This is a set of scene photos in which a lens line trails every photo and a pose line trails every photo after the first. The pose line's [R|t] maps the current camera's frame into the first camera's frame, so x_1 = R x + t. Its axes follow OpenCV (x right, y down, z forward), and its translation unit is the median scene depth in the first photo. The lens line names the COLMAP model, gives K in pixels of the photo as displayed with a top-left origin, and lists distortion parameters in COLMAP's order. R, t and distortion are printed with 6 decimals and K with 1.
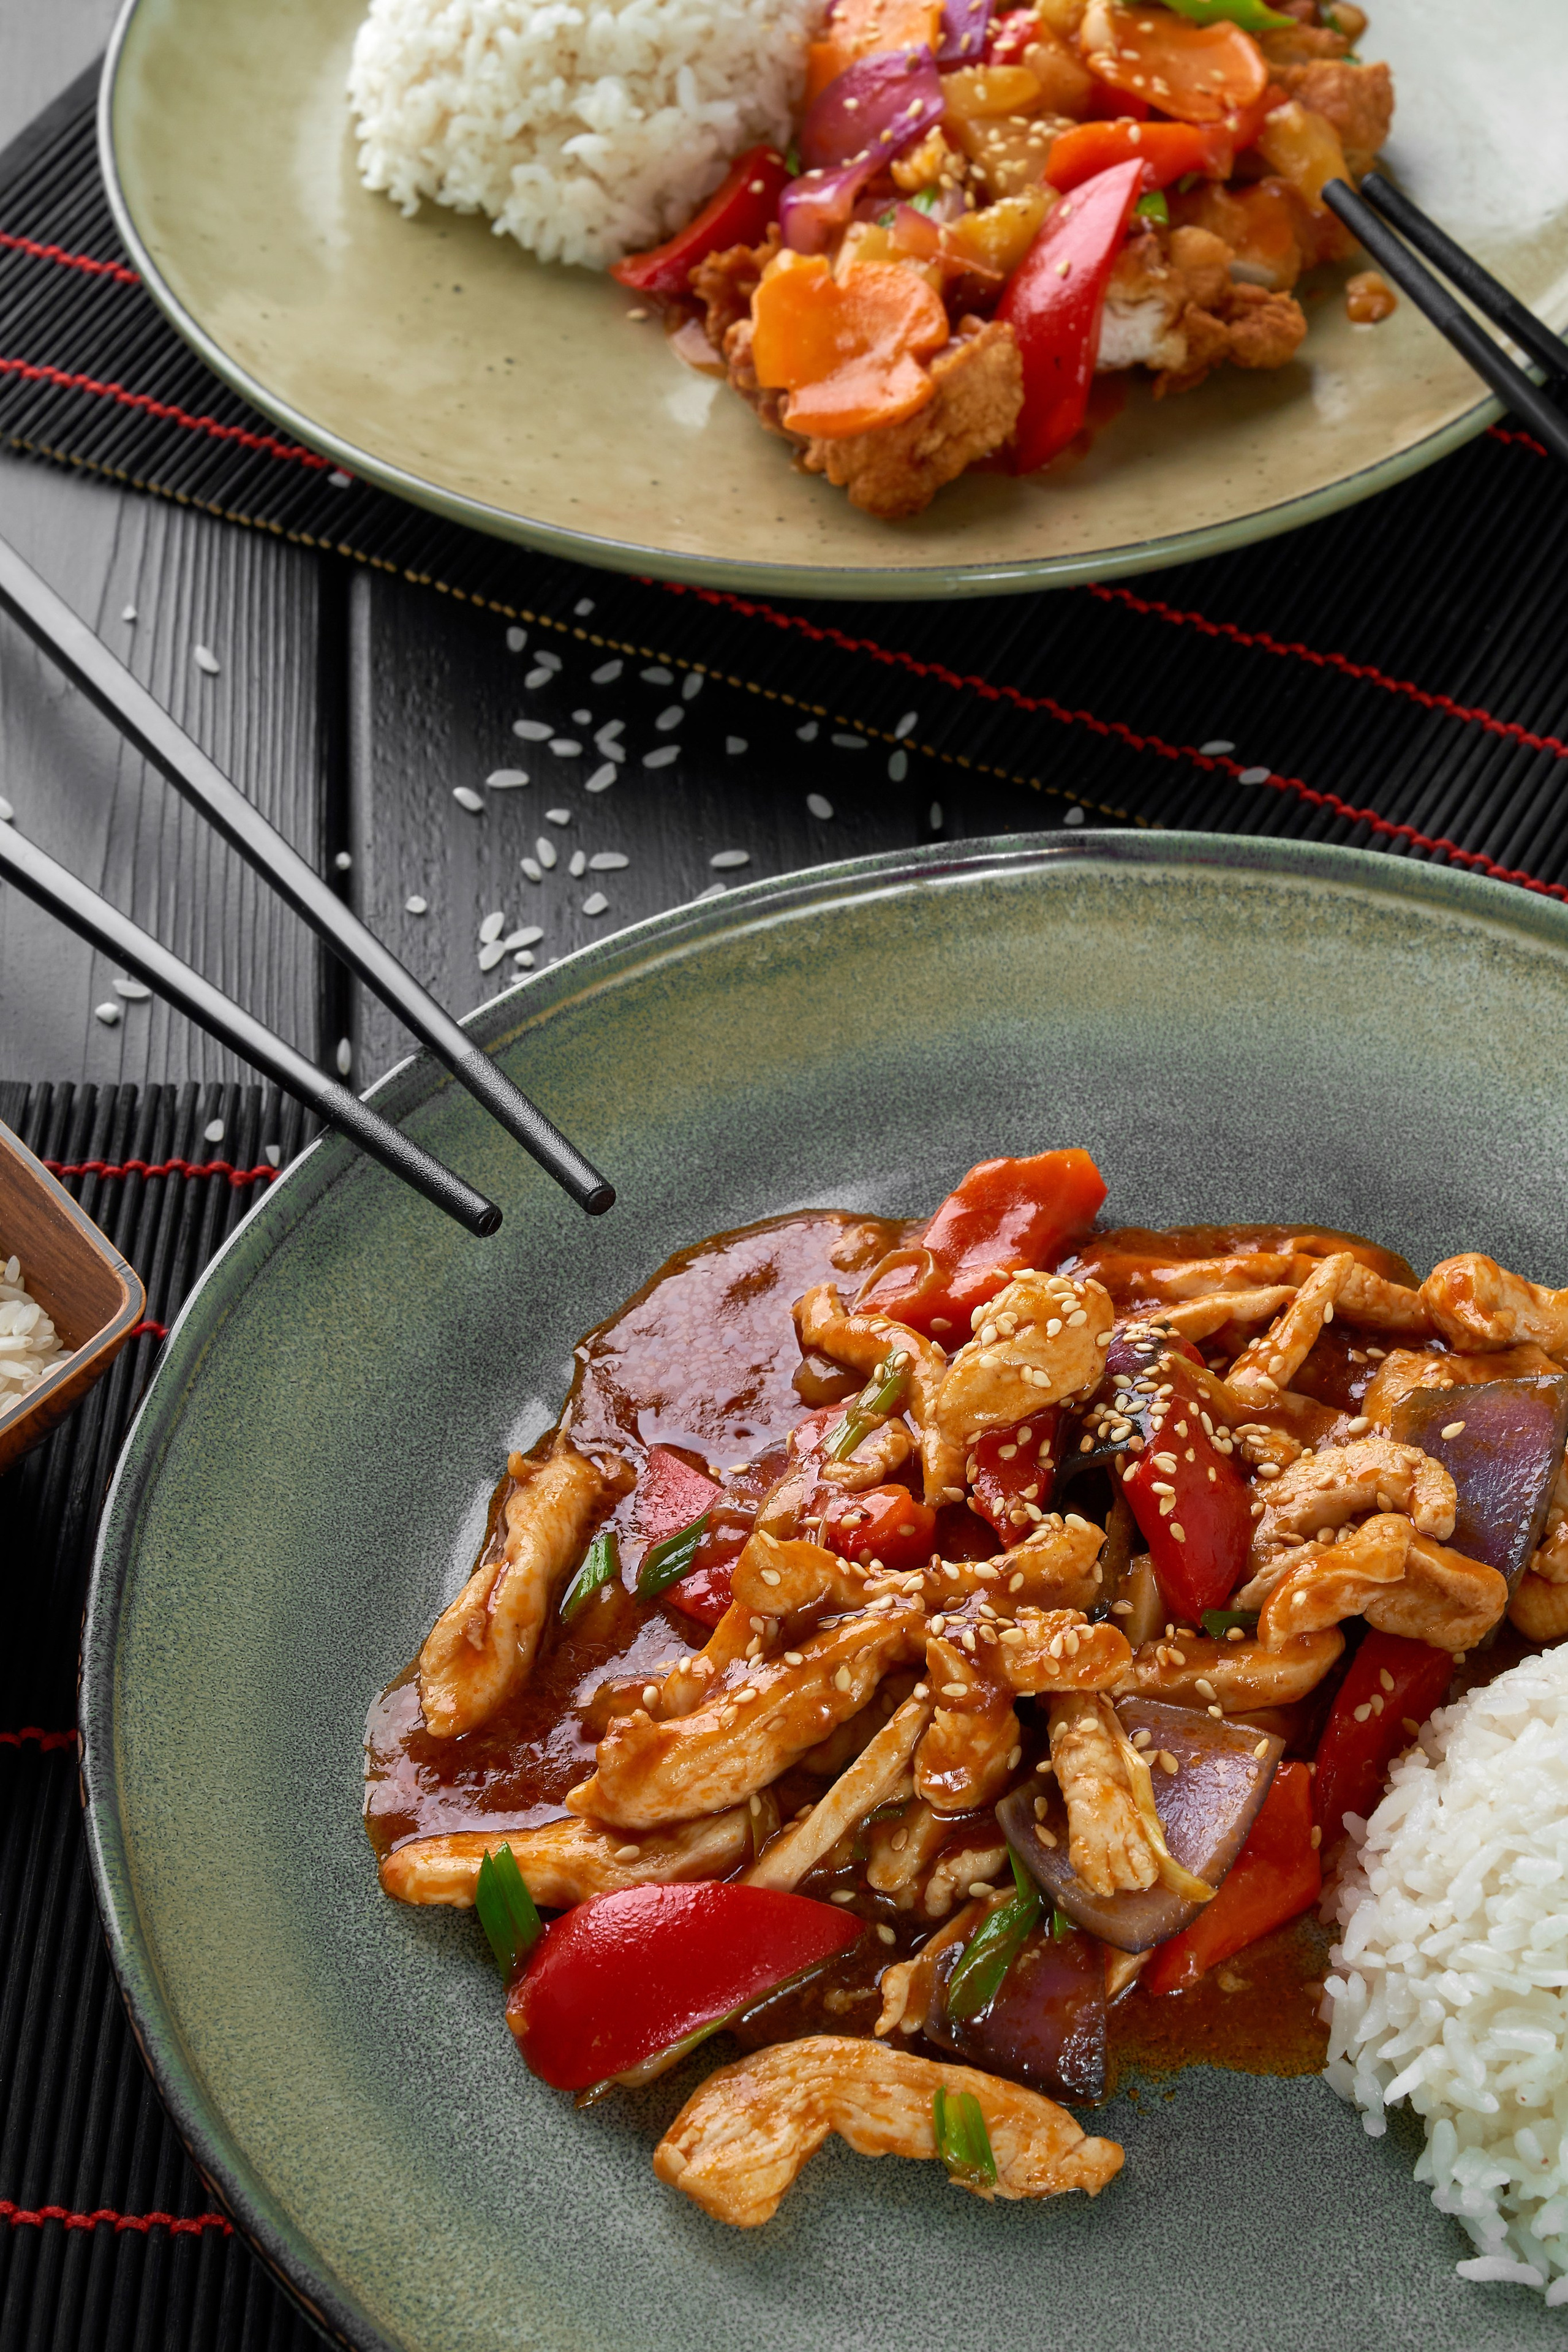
lens RADIAL K [[4241.7, 0, 784.0], [0, 4241.7, 1176.0], [0, 0, 1]] dist [-0.054383, -0.156671]
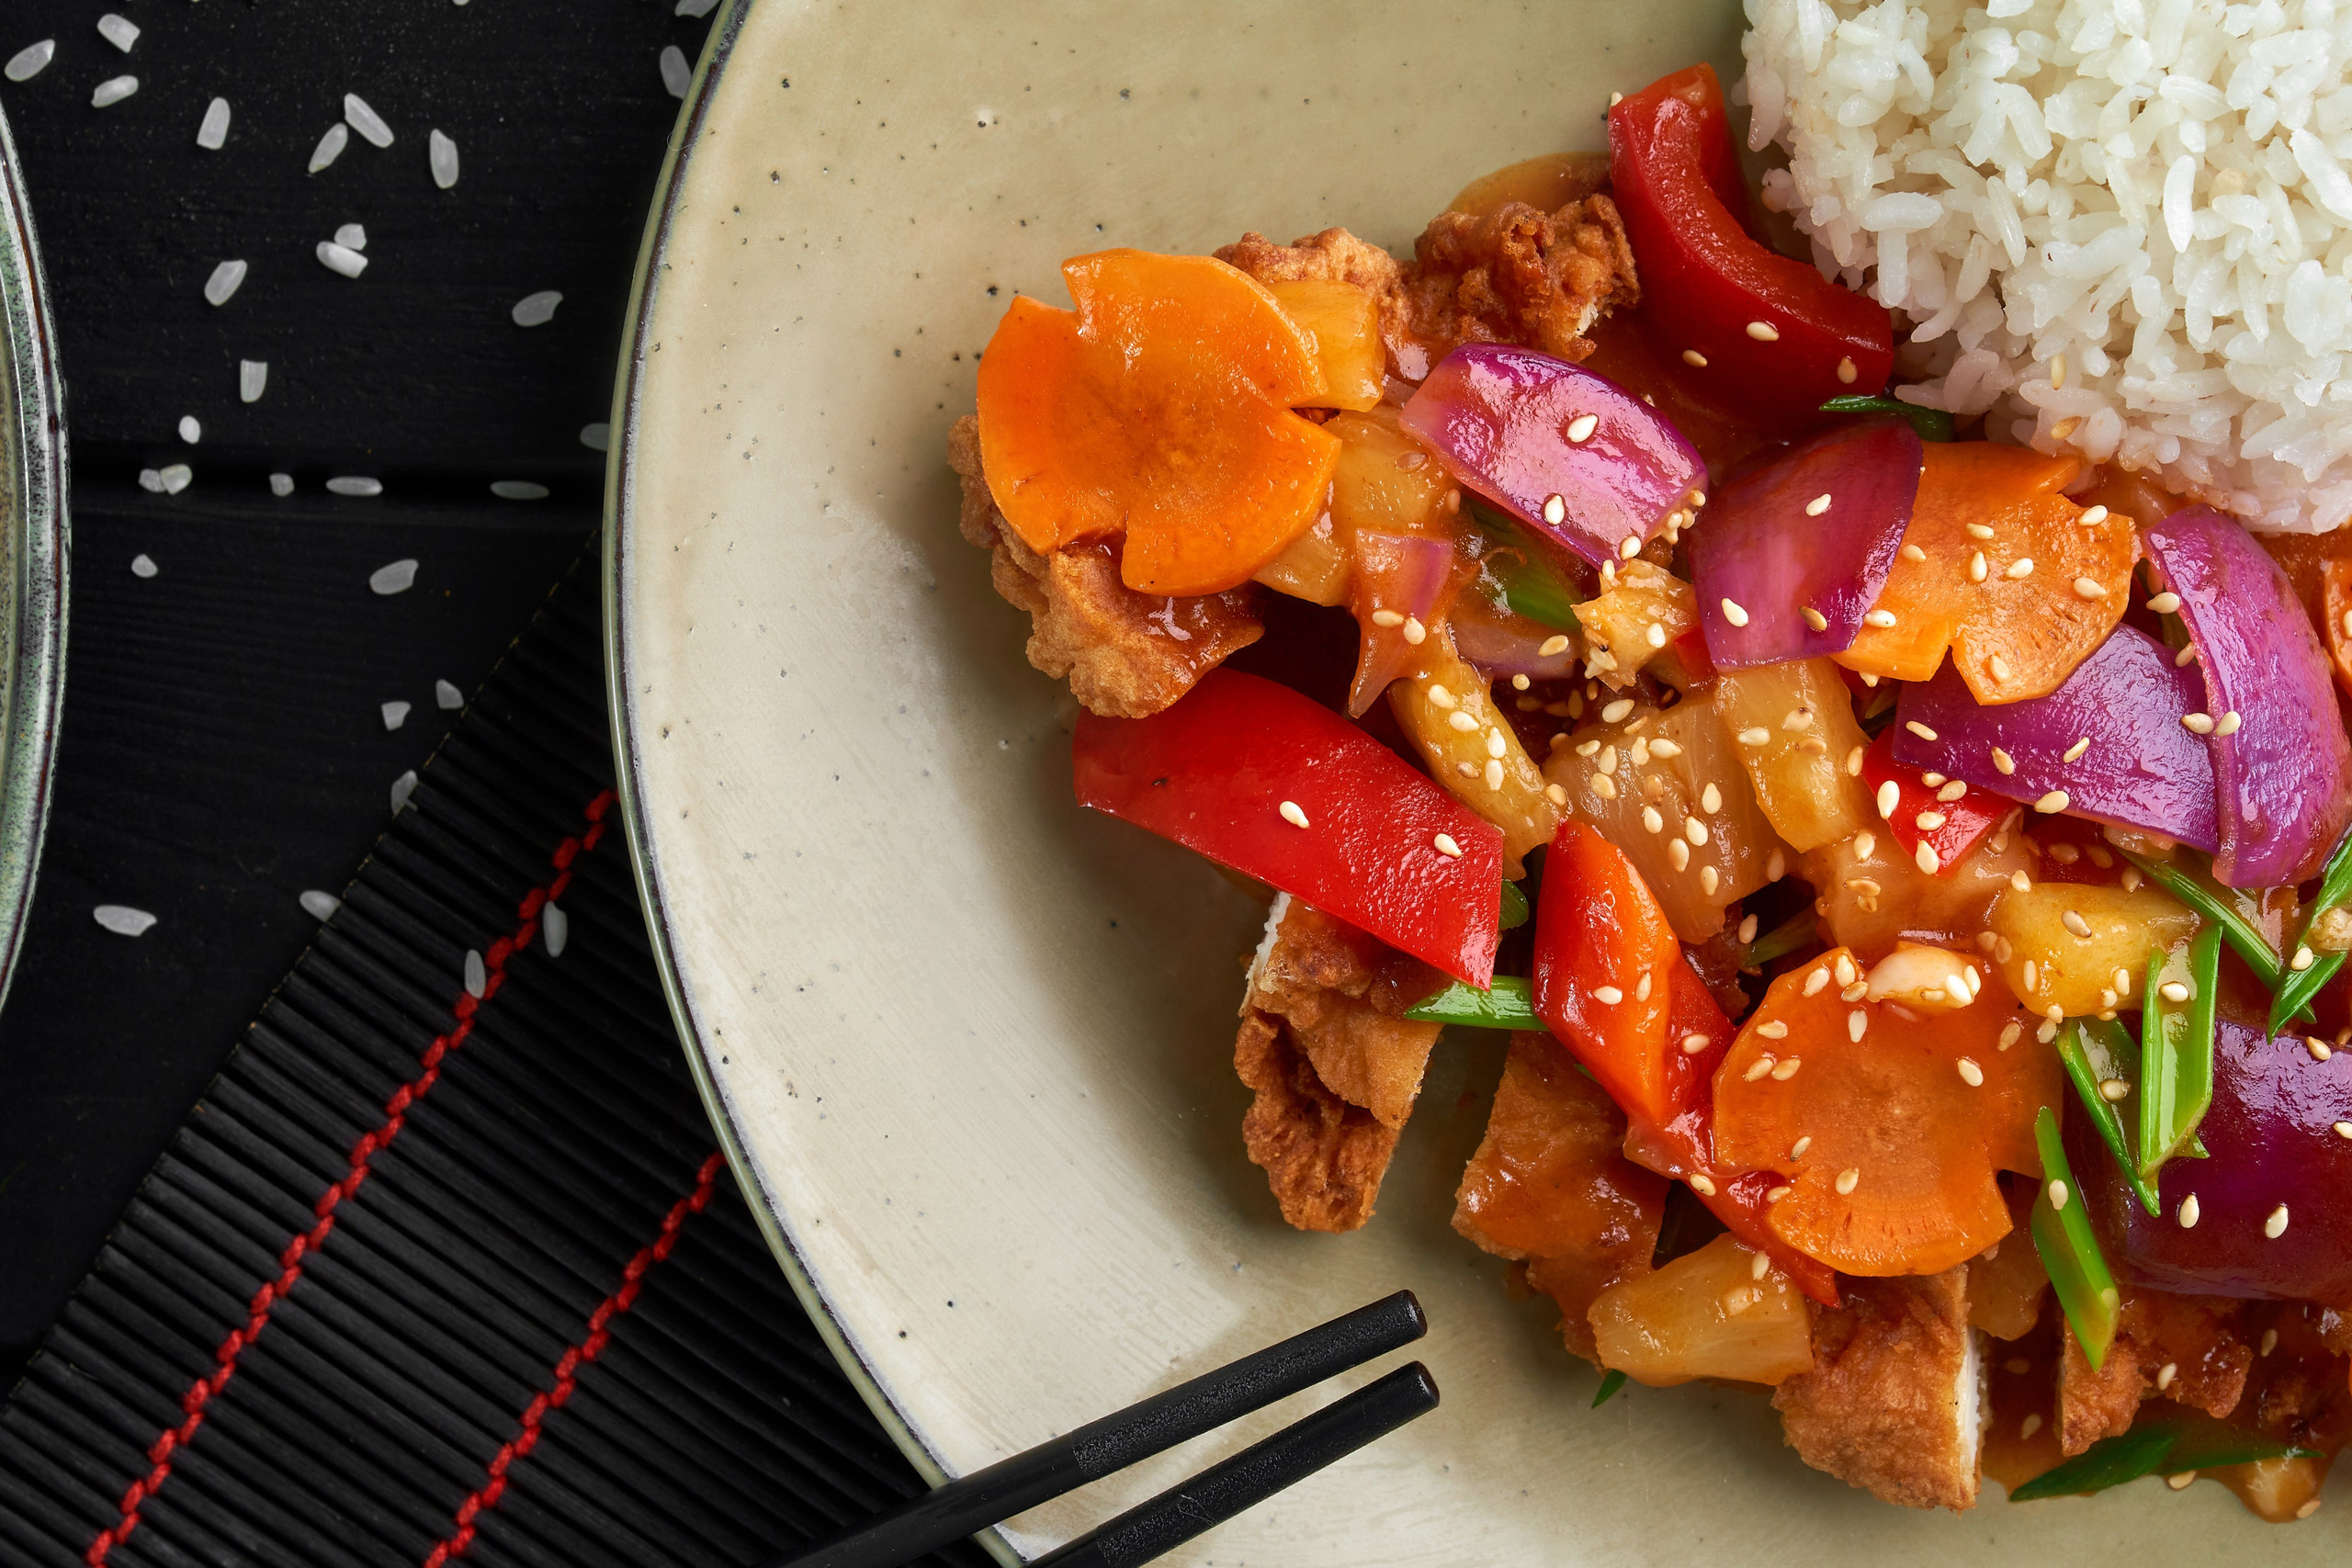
lens RADIAL K [[4727.8, 0, 1176.0], [0, 4727.8, 784.0], [0, 0, 1]] dist [-0.072138, -0.156054]
pose [[-0.107752, 0.991335, 0.075123, 0.019818], [-0.744529, -0.130539, 0.654703, -0.803113], [0.658837, 0.014615, 0.752144, 0.651769]]
